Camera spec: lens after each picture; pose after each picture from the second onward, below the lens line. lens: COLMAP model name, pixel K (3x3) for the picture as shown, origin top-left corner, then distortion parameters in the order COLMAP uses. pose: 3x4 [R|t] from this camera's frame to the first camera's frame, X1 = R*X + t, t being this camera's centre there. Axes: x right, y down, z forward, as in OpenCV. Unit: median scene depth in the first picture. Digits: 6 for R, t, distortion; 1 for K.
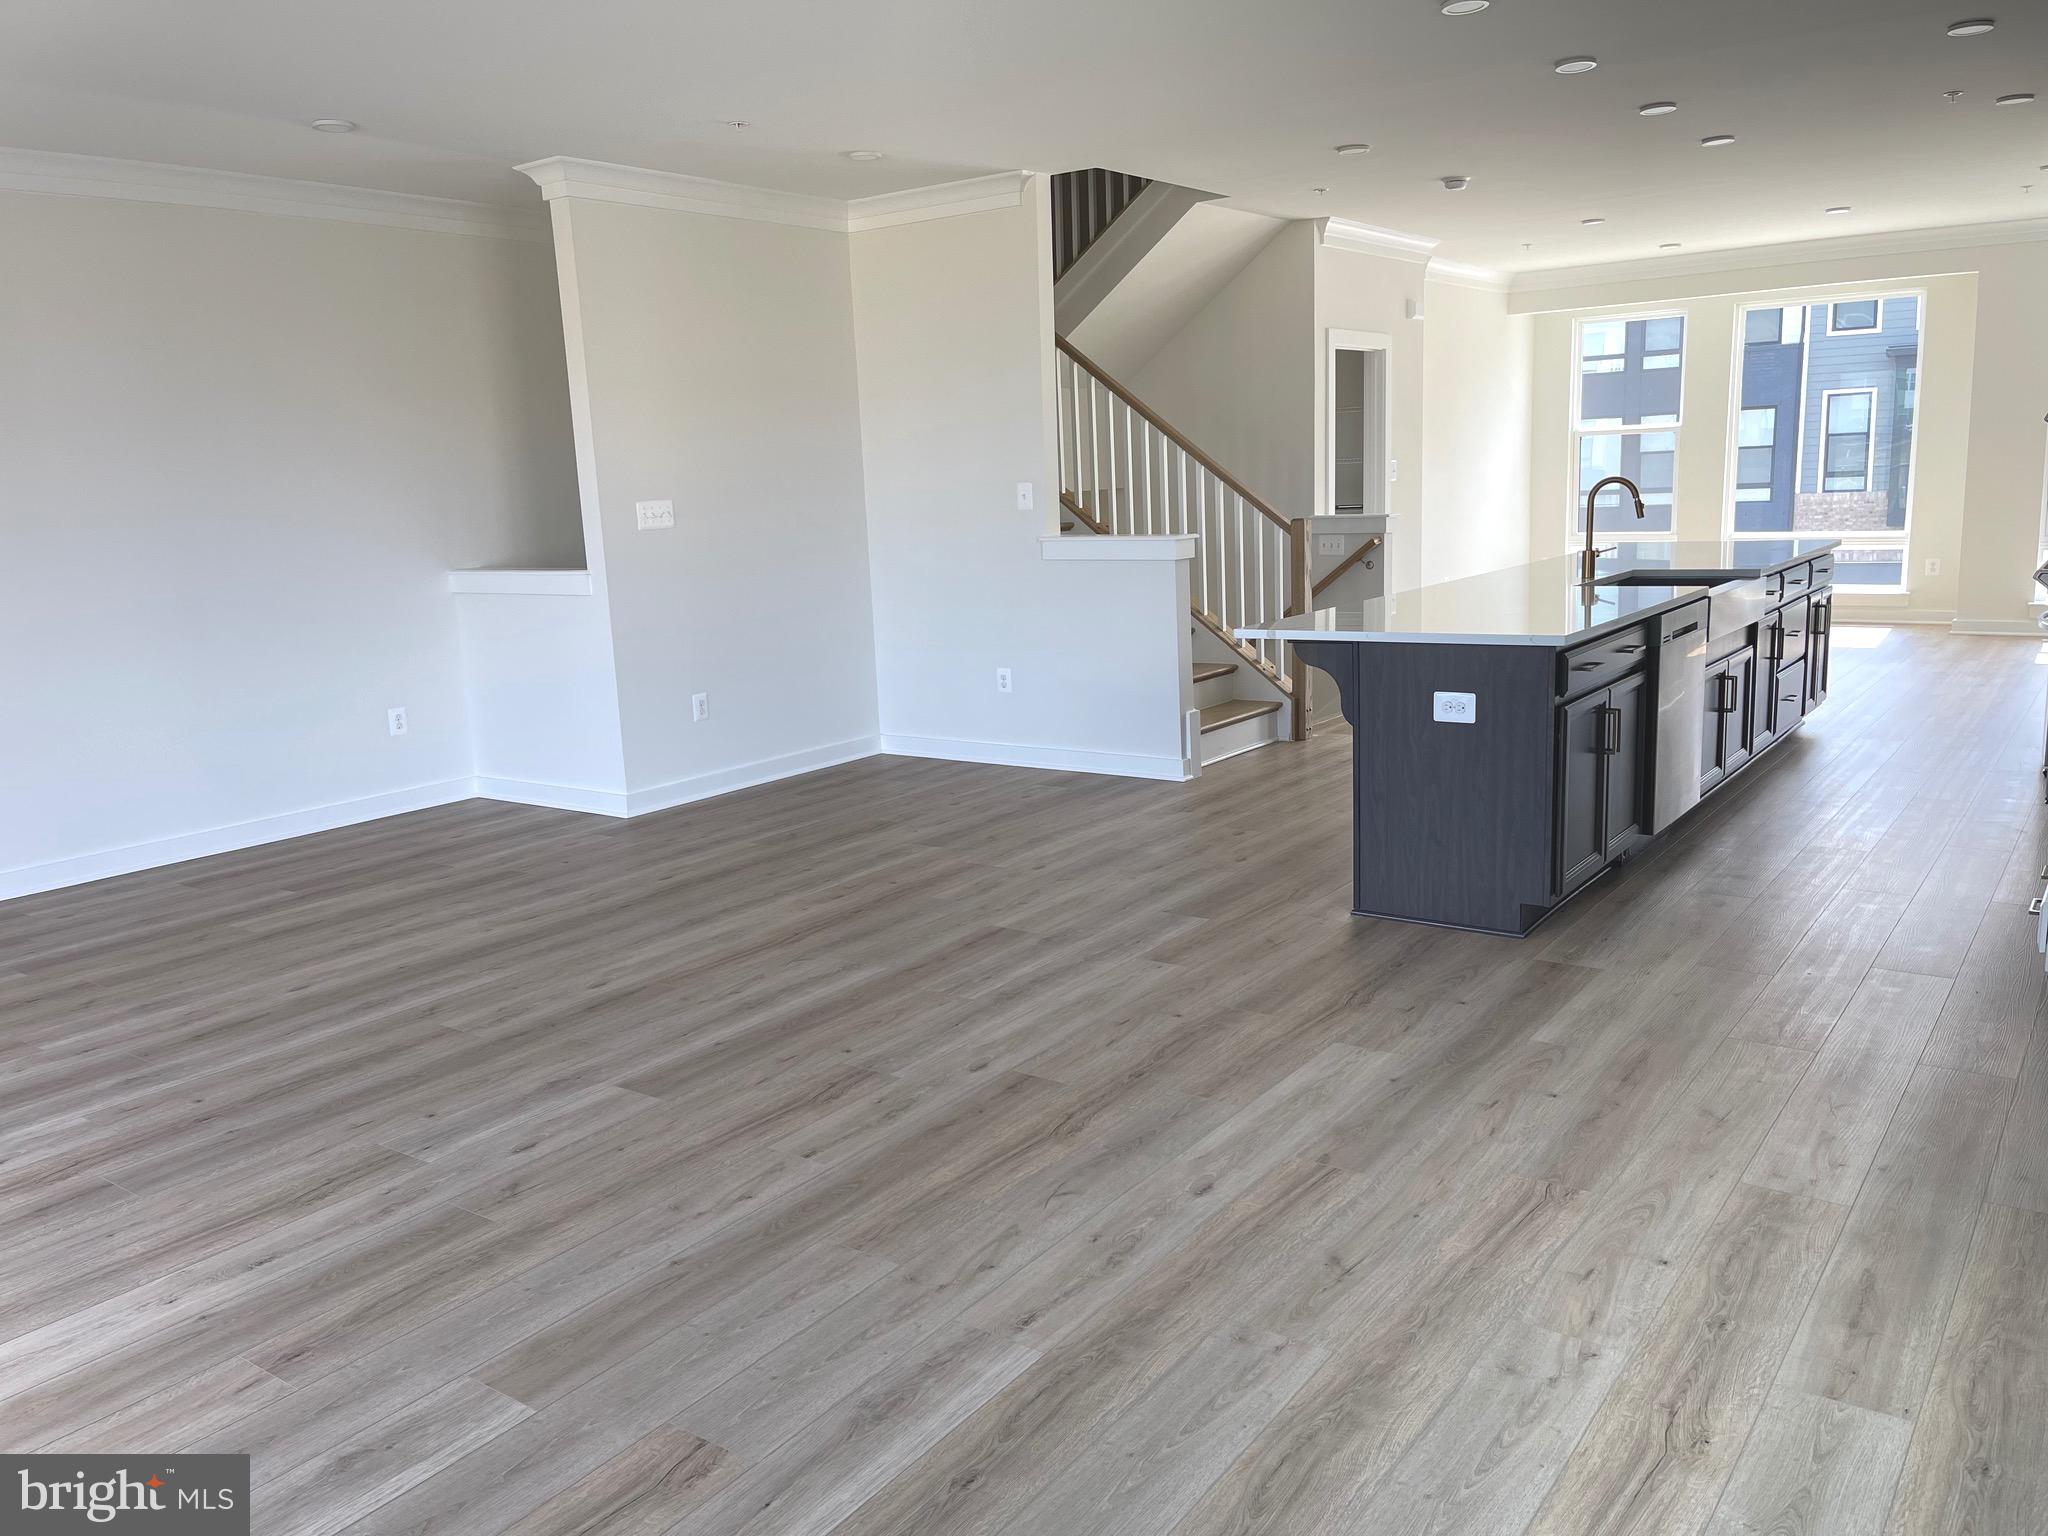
lens RADIAL K [[1608.0, 0, 1023.6], [0, 1608.0, 777.8], [0, 0, 1]] dist [-0.005550, -0.002888]
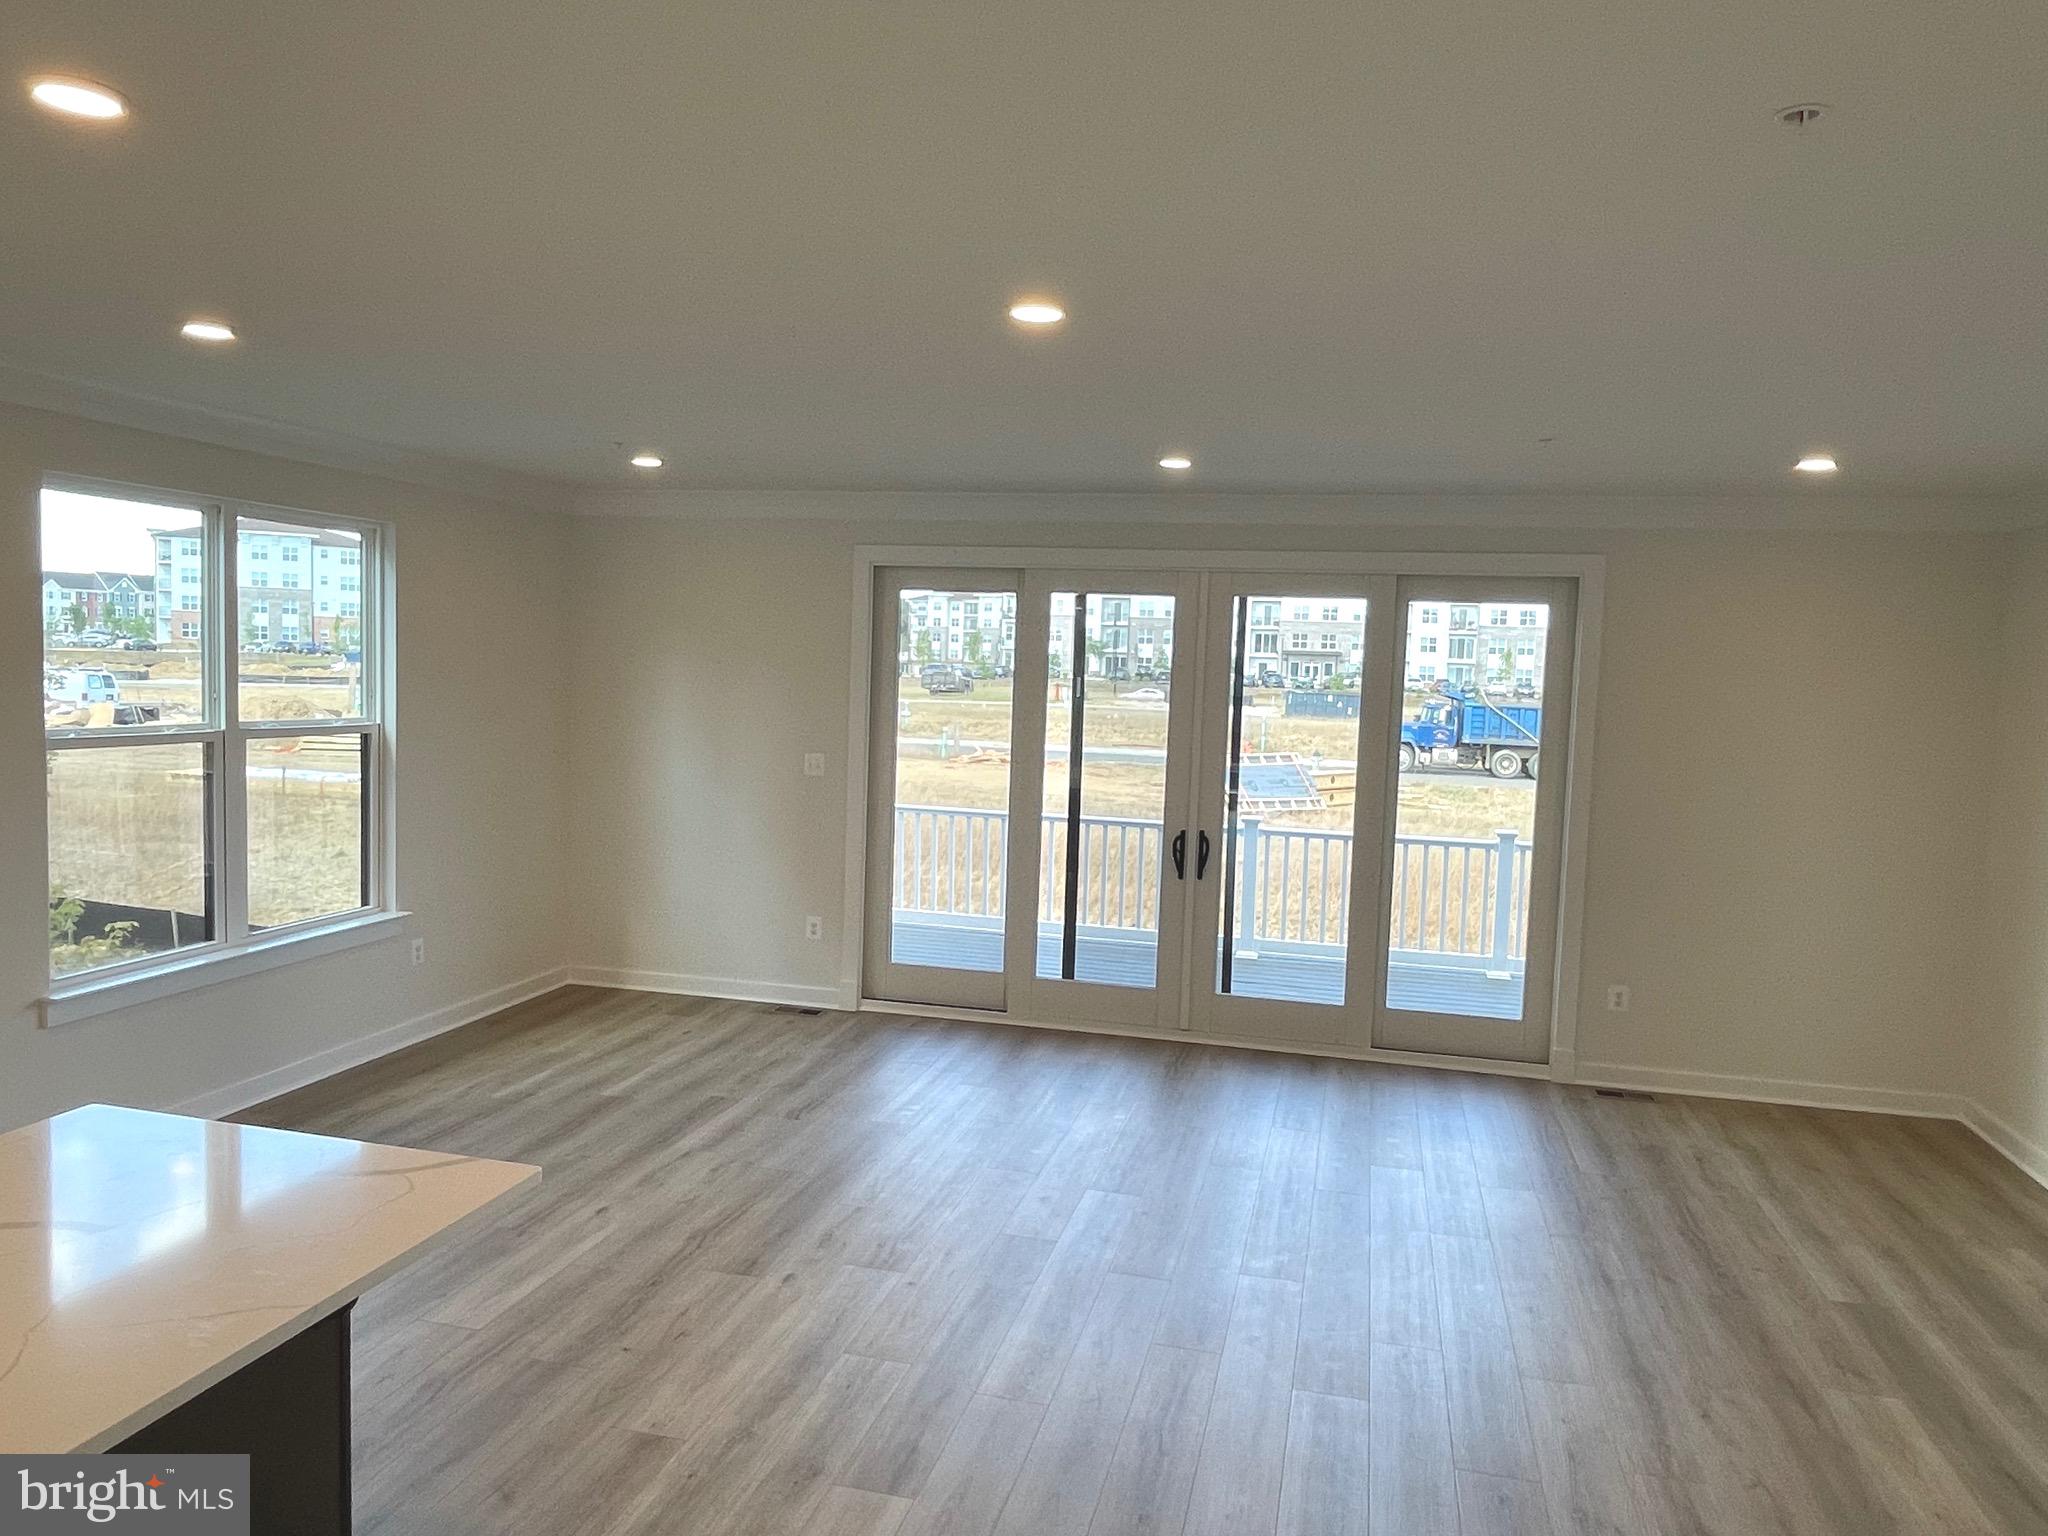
lens RADIAL K [[1444.4, 0, 1020.1], [0, 1444.4, 764.3], [0, 0, 1]] dist [0.005784, 0.001343]
pose [[-0.926482, 0.030433, -0.375107, 0.224127], [-0.068246, 0.966613, 0.246984, -0.515747], [0.370100, 0.254426, -0.893473, 2.065582]]
